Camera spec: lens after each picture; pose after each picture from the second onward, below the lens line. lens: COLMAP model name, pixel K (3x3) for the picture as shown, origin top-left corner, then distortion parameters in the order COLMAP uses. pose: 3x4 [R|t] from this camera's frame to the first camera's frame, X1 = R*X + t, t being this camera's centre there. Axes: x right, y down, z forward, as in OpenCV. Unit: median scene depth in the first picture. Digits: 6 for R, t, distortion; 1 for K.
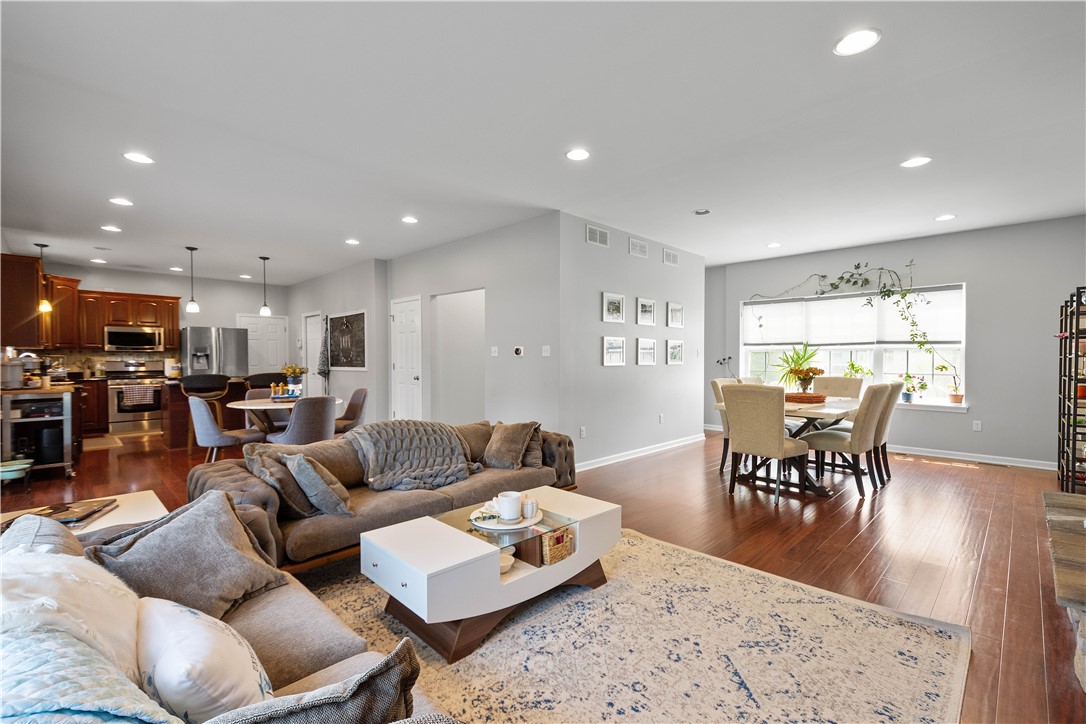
lens RADIAL K [[480.4, 0, 542.2], [0, 480.4, 368.0], [0, 0, 1]] dist [0.009719, -0.000381]
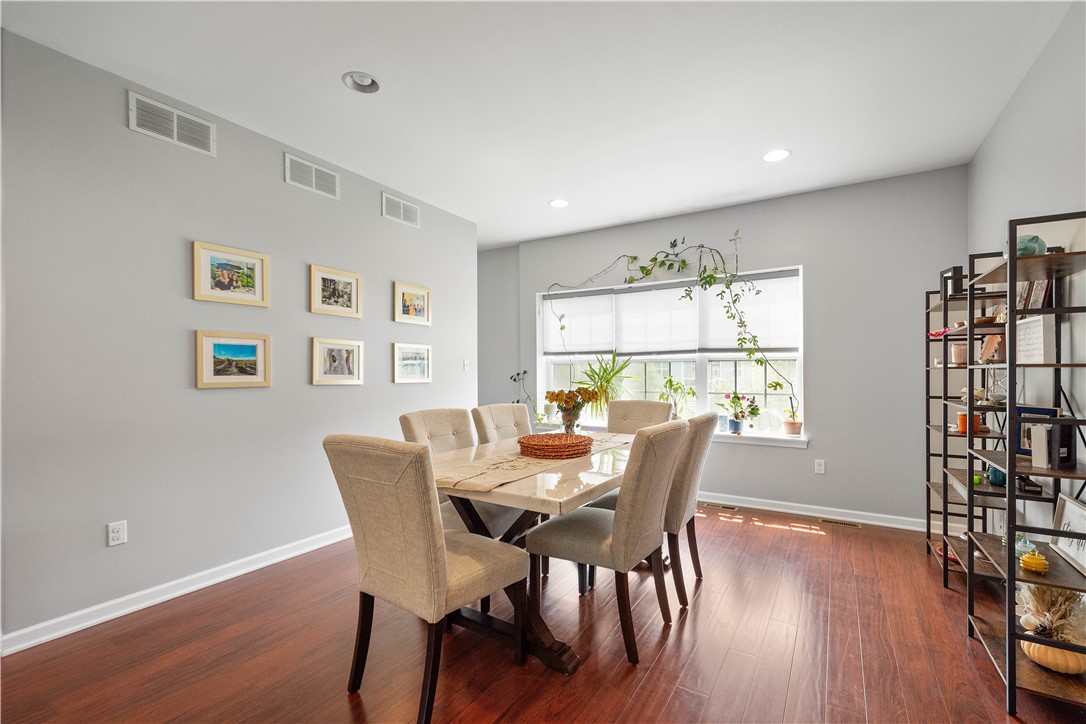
lens RADIAL K [[472.0, 0, 544.8], [0, 472.0, 375.7], [0, 0, 1]] dist [0.005867, -0.000753]
pose [[0.973045, -0.004787, 0.230564, 0.315656], [0.008129, 0.999875, -0.013546, -0.007397], [-0.230471, 0.015055, 0.972963, 0.377932]]
